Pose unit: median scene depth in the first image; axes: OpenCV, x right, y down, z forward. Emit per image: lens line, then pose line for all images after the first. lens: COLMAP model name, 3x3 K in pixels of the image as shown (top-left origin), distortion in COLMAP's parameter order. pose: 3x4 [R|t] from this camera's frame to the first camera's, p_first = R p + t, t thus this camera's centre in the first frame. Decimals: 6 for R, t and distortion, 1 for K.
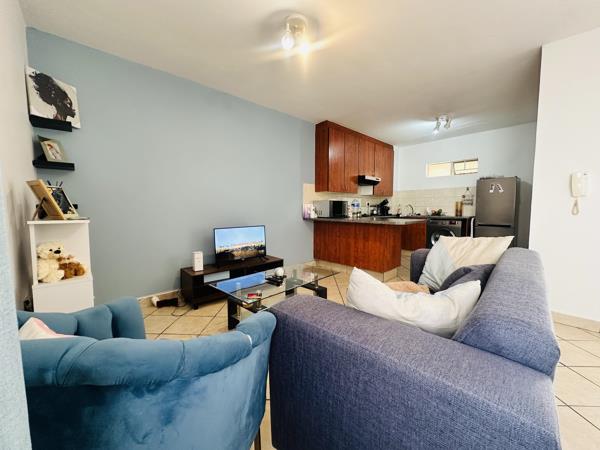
lens RADIAL K [[241.3, 0, 300.4], [0, 241.3, 224.0], [0, 0, 1]] dist [0.006800, -0.000230]
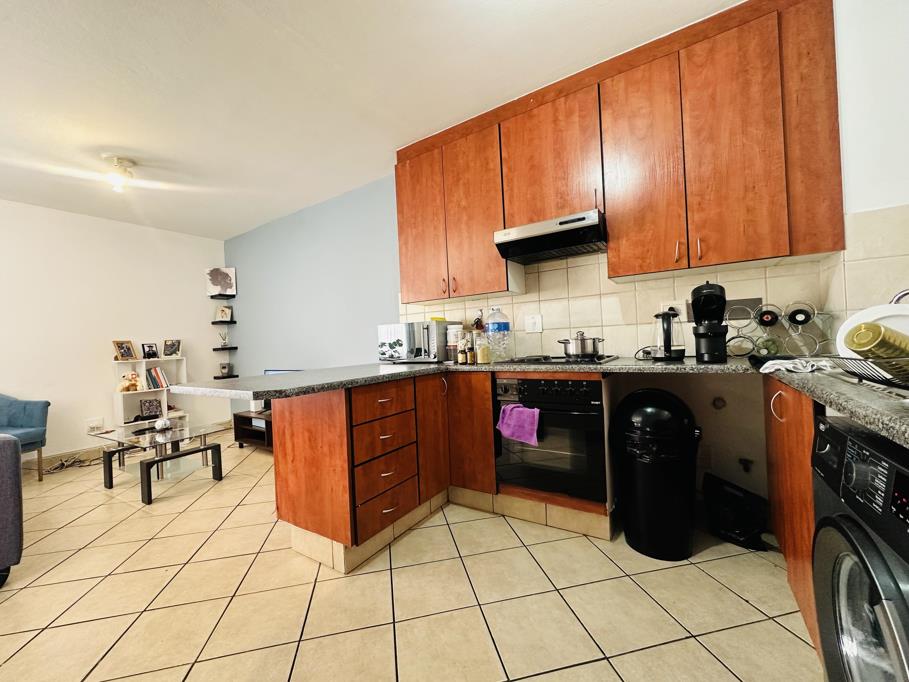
lens RADIAL K [[365.5, 0, 454.5], [0, 365.5, 339.9], [0, 0, 1]] dist [0.006800, -0.000230]
pose [[0.231842, -0.010933, -0.972692, 0.735161], [-0.017941, 0.999719, -0.015513, -0.053966], [0.972588, 0.021048, 0.231581, 0.859725]]
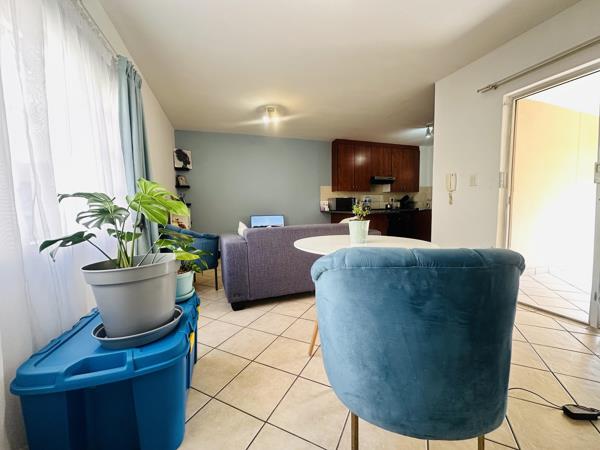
lens RADIAL K [[241.3, 0, 300.6], [0, 241.3, 226.5], [0, 0, 1]] dist [0.006800, -0.000230]
pose [[0.911345, 0.019482, -0.411181, 0.445309], [-0.012675, 0.999734, 0.019275, 0.036548], [0.411447, -0.012354, 0.911350, -0.297229]]
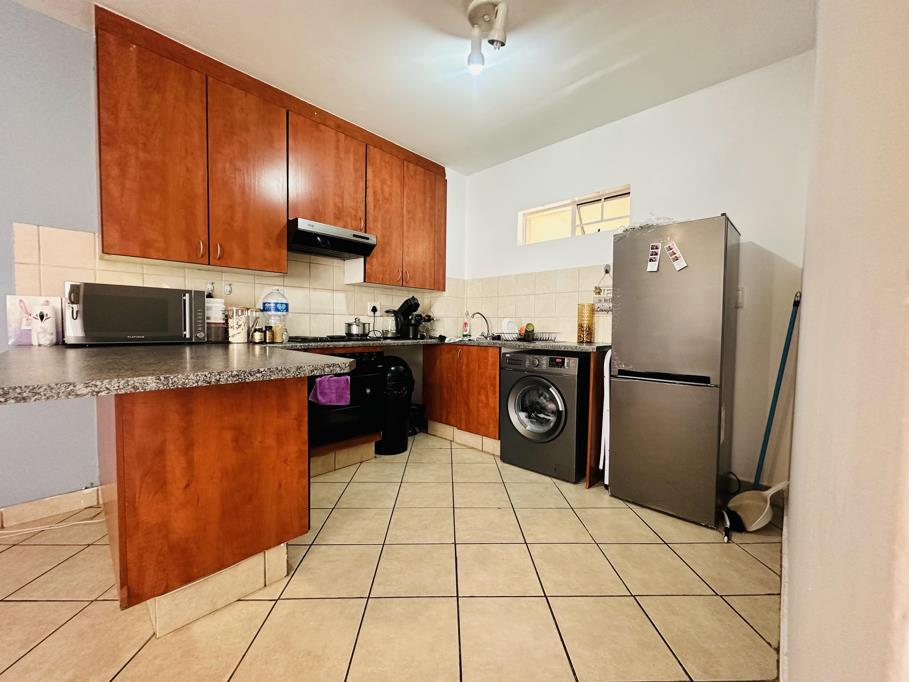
lens RADIAL K [[365.5, 0, 450.5], [0, 365.5, 339.2], [0, 0, 1]] dist [0.006800, -0.000230]
pose [[0.998815, 0.013587, 0.046742, 0.466832], [-0.012320, 0.999552, -0.027281, -0.023369], [-0.047092, 0.026673, 0.998534, 0.497309]]
